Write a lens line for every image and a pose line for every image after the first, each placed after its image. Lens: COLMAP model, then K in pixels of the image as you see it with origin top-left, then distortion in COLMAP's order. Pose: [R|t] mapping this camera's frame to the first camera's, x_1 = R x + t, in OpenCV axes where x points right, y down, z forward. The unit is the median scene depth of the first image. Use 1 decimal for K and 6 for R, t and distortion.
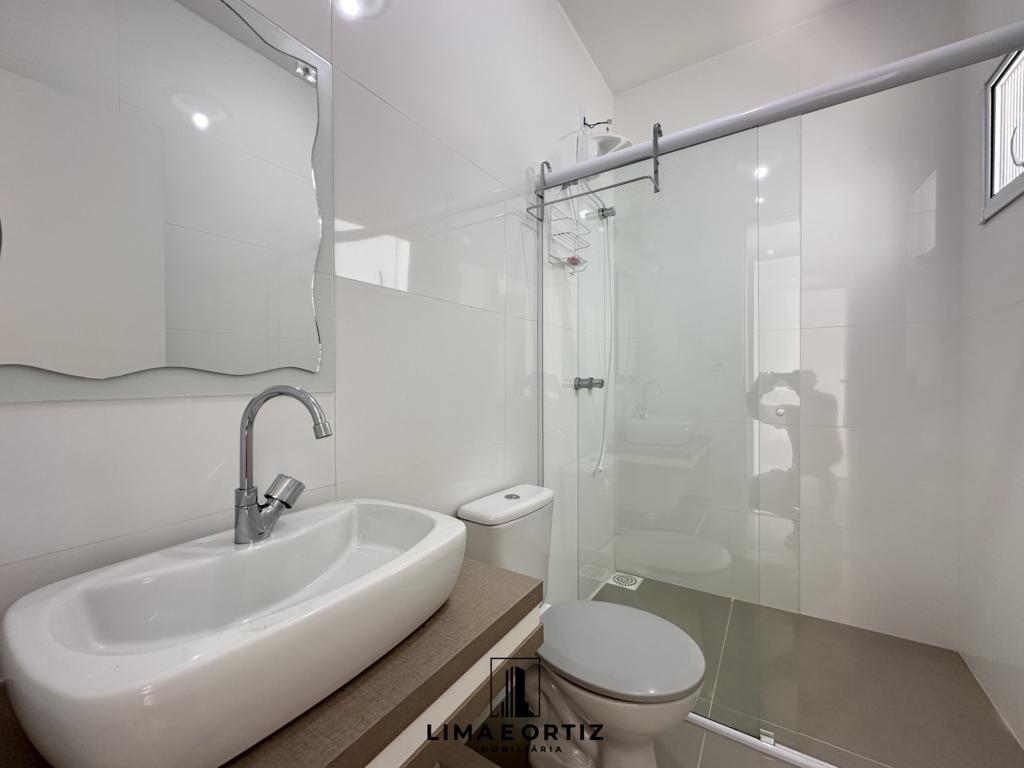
lens RADIAL K [[410.3, 0, 513.7], [0, 410.3, 381.4], [0, 0, 1]] dist [-0.002430, 0.000180]
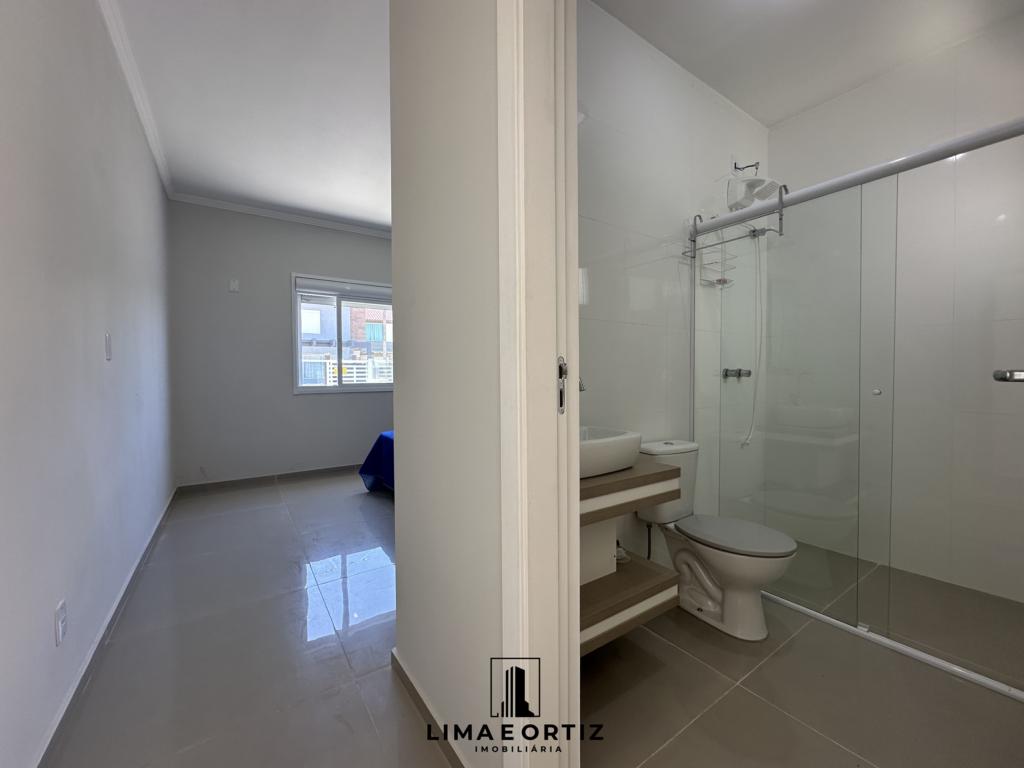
lens RADIAL K [[410.3, 0, 513.7], [0, 410.3, 381.4], [0, 0, 1]] dist [-0.002430, 0.000180]
pose [[0.924161, 0.009507, -0.381885, 0.036162], [-0.003923, 0.999874, 0.015398, 0.015888], [0.381984, -0.012732, 0.924081, -0.538526]]
